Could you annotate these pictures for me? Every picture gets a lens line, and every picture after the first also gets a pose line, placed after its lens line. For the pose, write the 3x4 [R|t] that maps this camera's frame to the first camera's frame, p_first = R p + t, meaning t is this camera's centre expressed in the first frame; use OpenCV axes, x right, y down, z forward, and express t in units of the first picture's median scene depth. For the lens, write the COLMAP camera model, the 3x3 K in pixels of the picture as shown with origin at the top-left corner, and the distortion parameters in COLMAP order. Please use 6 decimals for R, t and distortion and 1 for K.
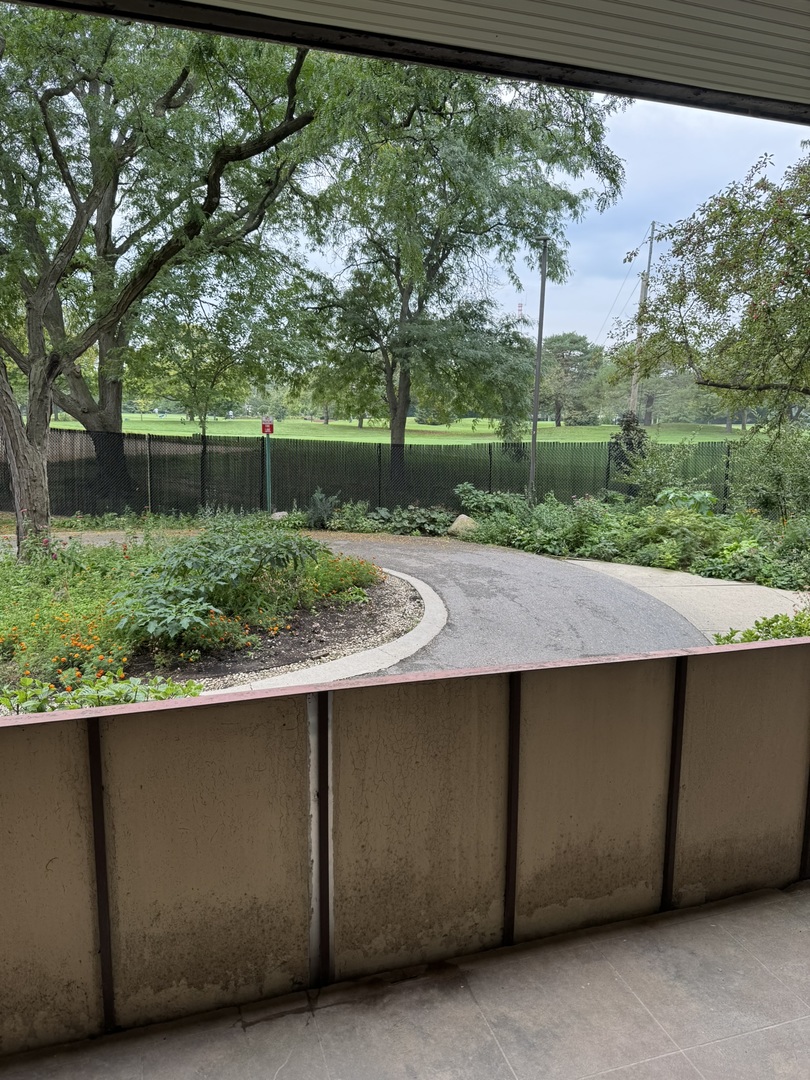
lens RADIAL K [[766.5, 0, 404.2], [0, 766.5, 549.3], [0, 0, 1]] dist [0.022443, -0.031016]
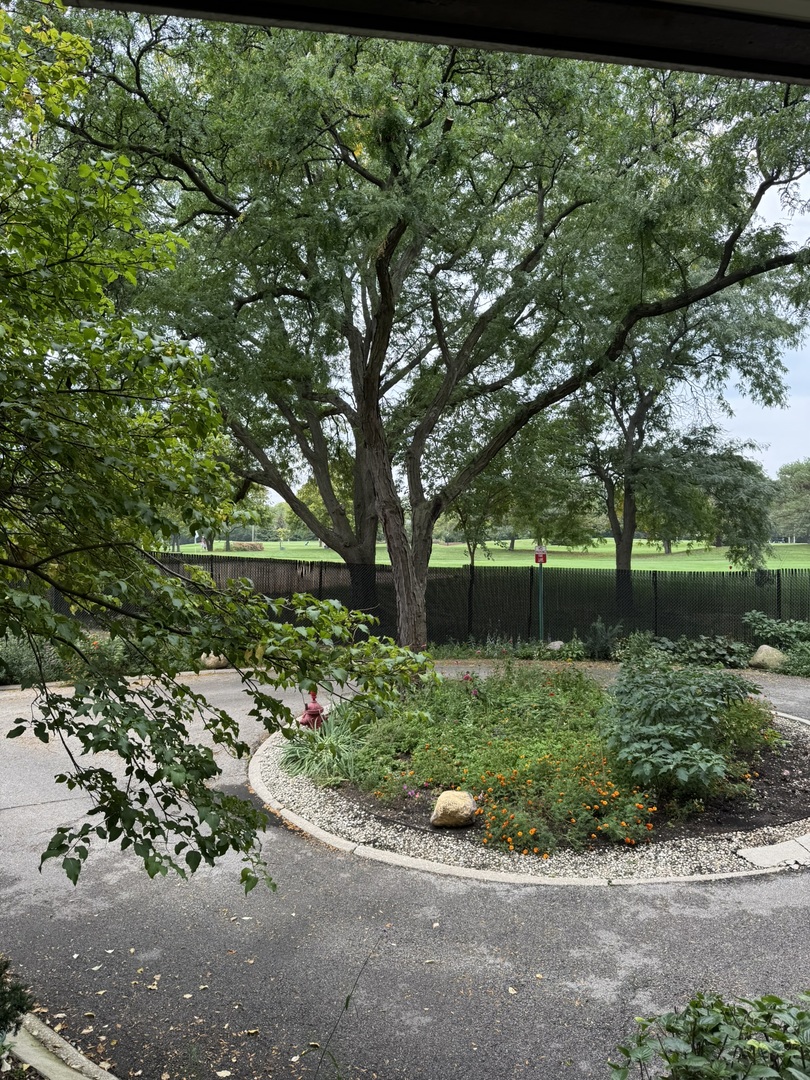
lens RADIAL K [[766.5, 0, 398.0], [0, 766.5, 531.1], [0, 0, 1]] dist [0.022443, -0.031016]
pose [[0.989883, -0.020511, -0.140397, -0.232218], [-0.004947, 0.983905, -0.178623, -0.011346], [0.141801, 0.177511, 0.973849, -0.022974]]
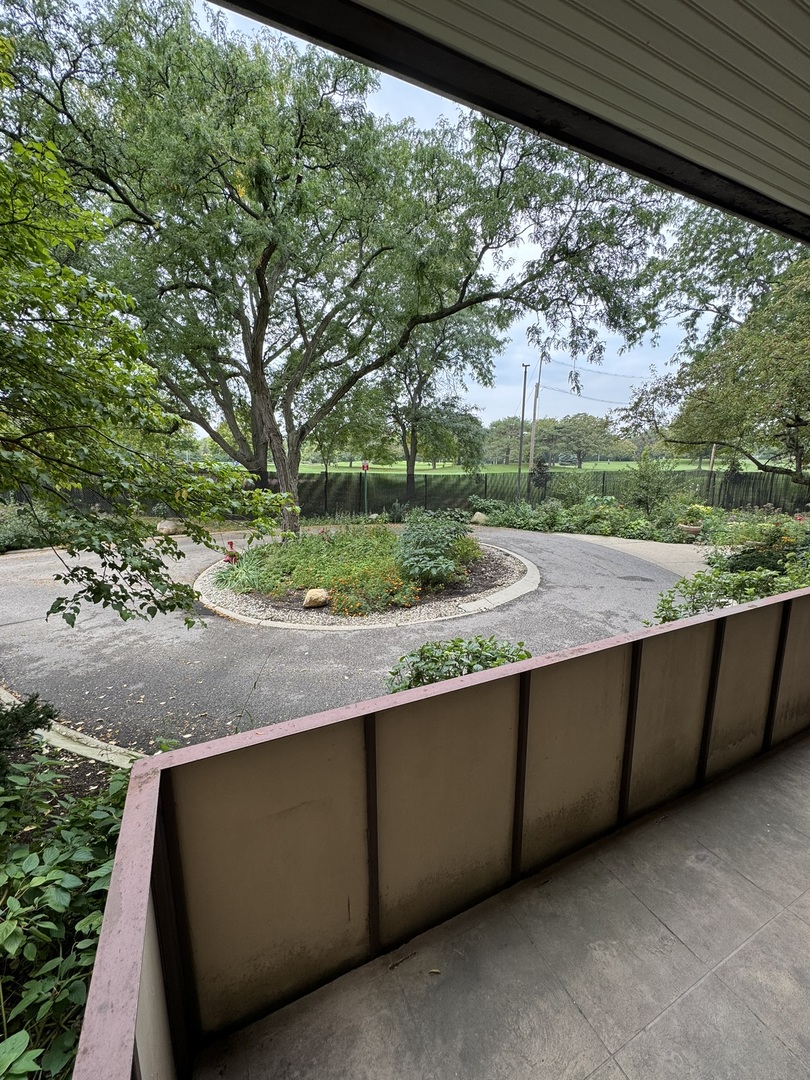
lens RADIAL K [[434.3, 0, 405.7], [0, 434.3, 537.5], [0, 0, 1]] dist [-0.011292, 0.001834]
pose [[0.991339, -0.038621, 0.125521, -0.227235], [0.038078, 0.999252, 0.006726, 0.002563], [-0.125687, -0.001888, 0.992068, -0.025321]]
